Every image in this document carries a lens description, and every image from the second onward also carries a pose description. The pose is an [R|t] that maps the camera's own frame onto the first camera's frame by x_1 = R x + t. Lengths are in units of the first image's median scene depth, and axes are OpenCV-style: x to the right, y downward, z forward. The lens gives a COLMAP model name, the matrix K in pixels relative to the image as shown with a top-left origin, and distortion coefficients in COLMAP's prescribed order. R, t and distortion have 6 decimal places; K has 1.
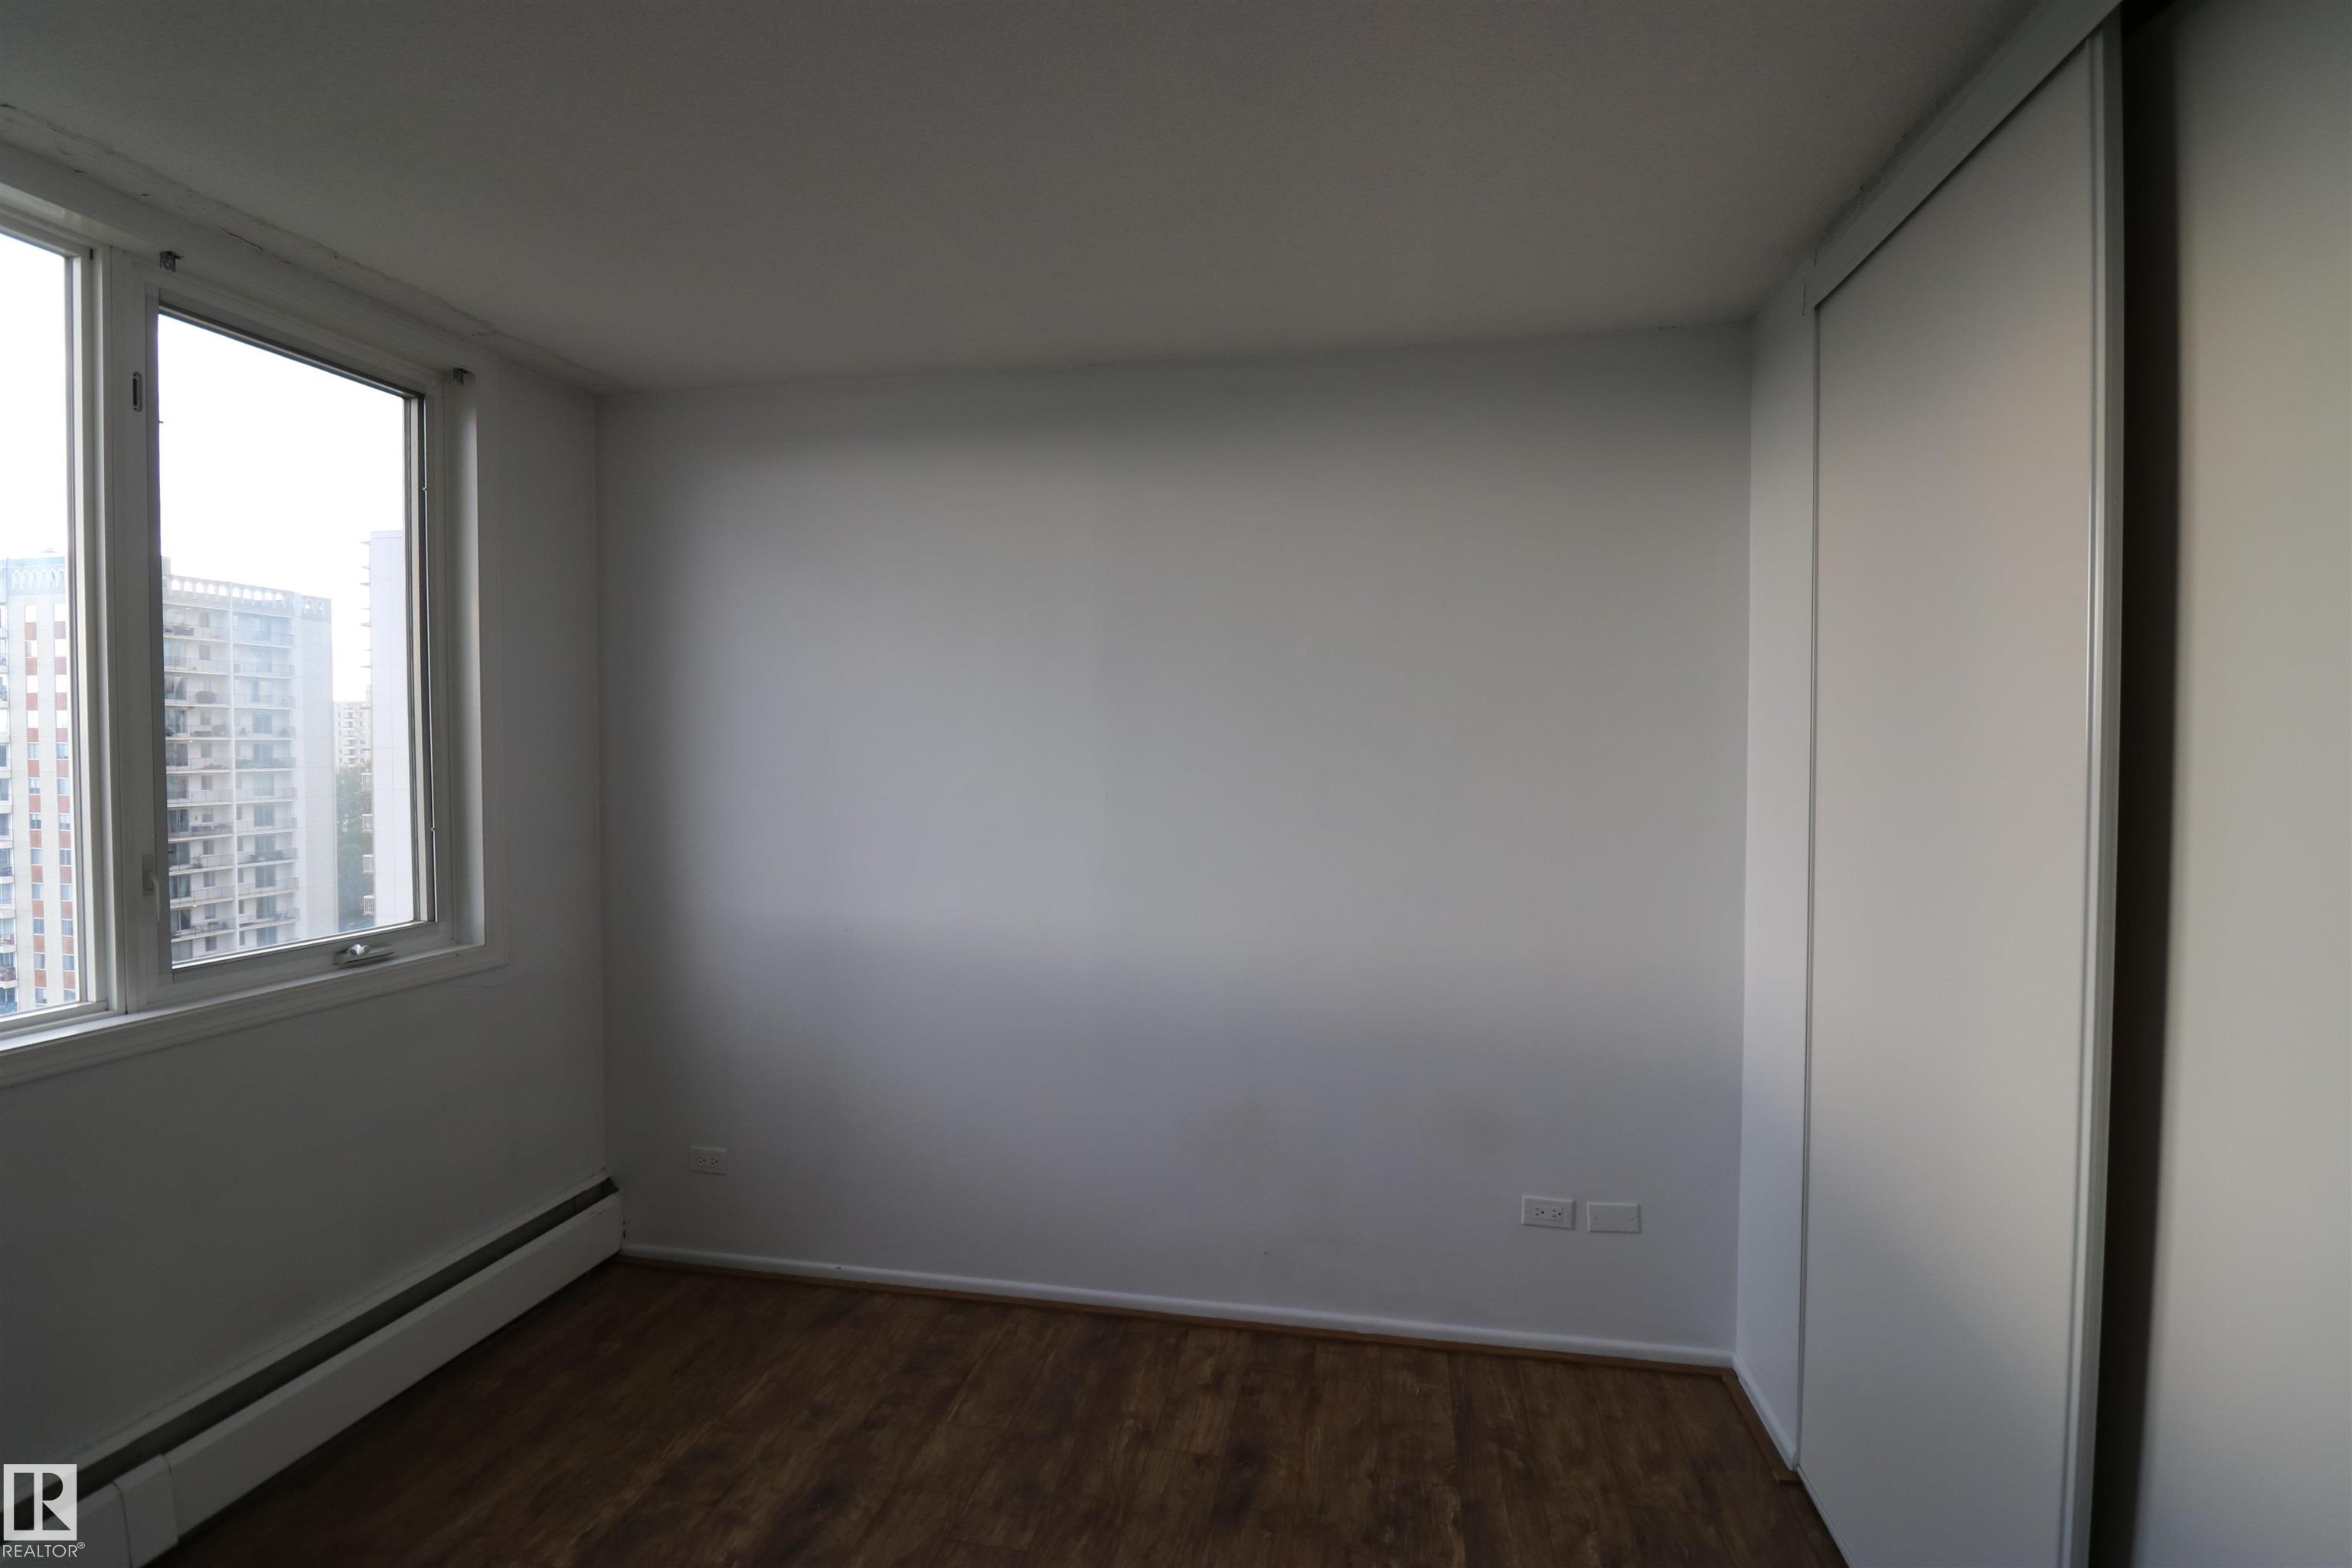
lens RADIAL K [[1091.3, 0, 1162.3], [0, 1091.3, 772.2], [0, 0, 1]] dist [0.001949, -0.015040]
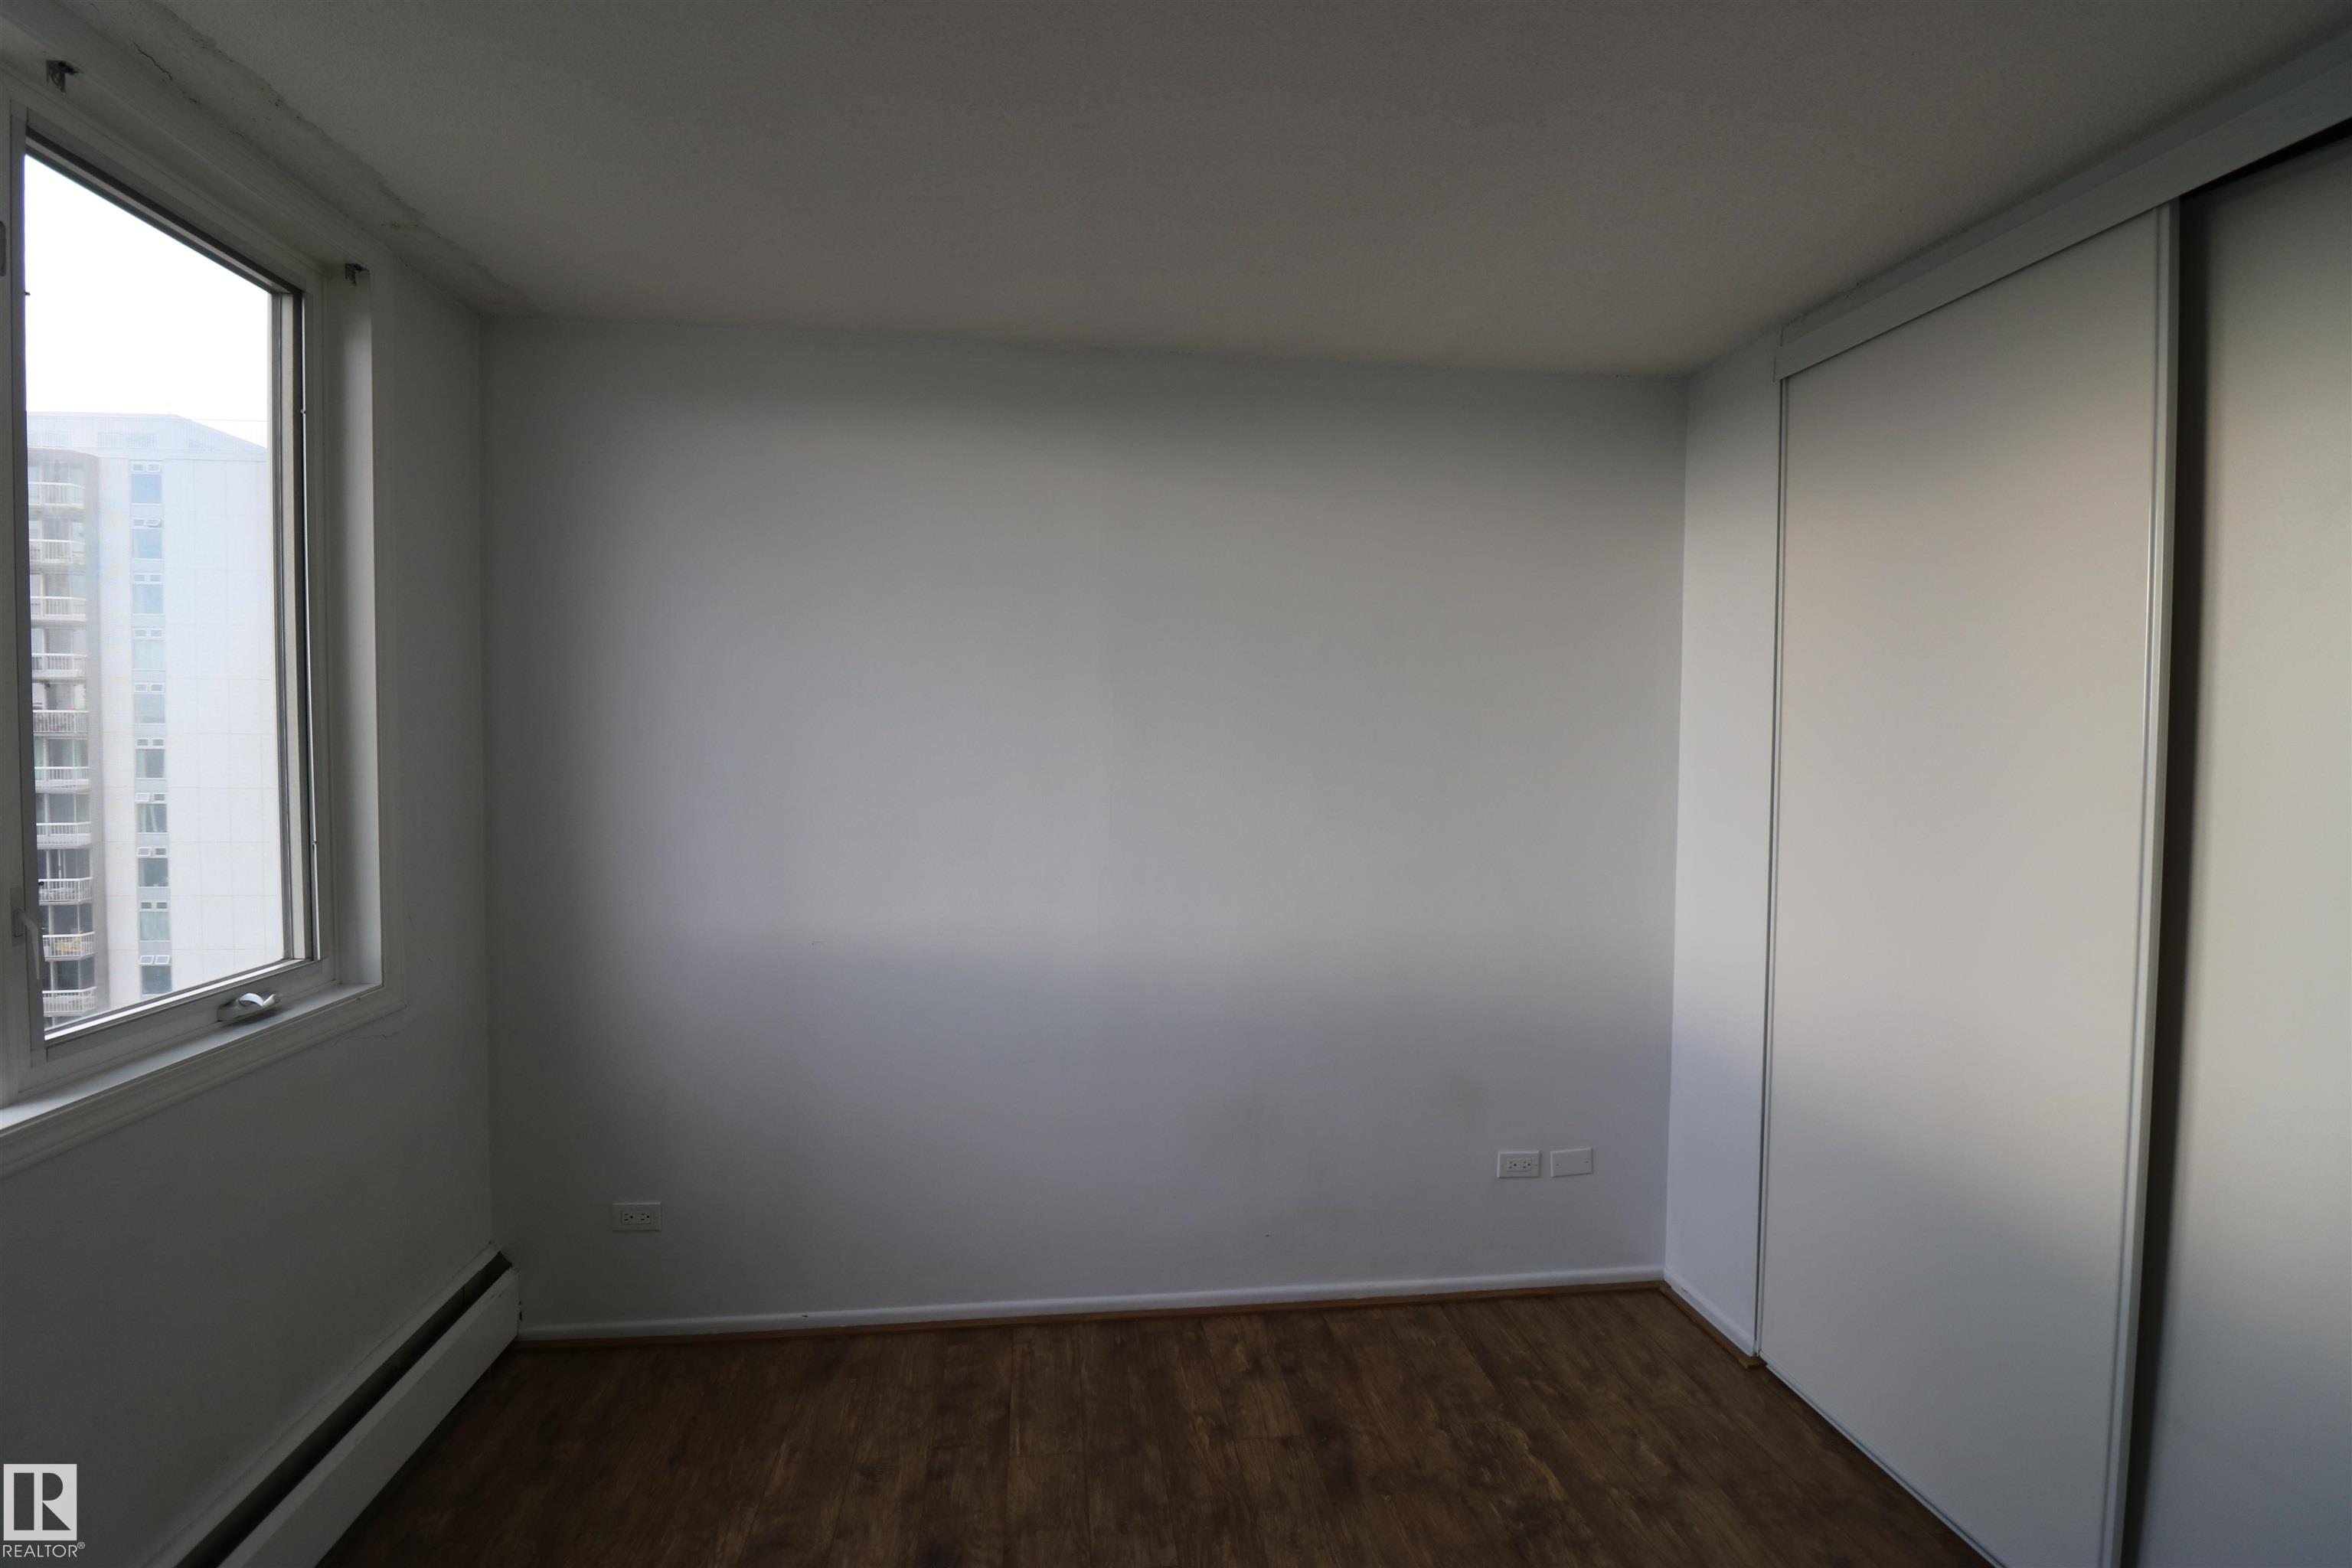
lens RADIAL K [[1090.3, 0, 1165.6], [0, 1090.3, 775.0], [0, 0, 1]] dist [0.001927, -0.014726]
pose [[0.951426, -0.004055, 0.307851, -0.348998], [0.000247, 0.999923, 0.012410, -0.007155], [-0.307878, -0.011731, 0.951354, 0.063453]]
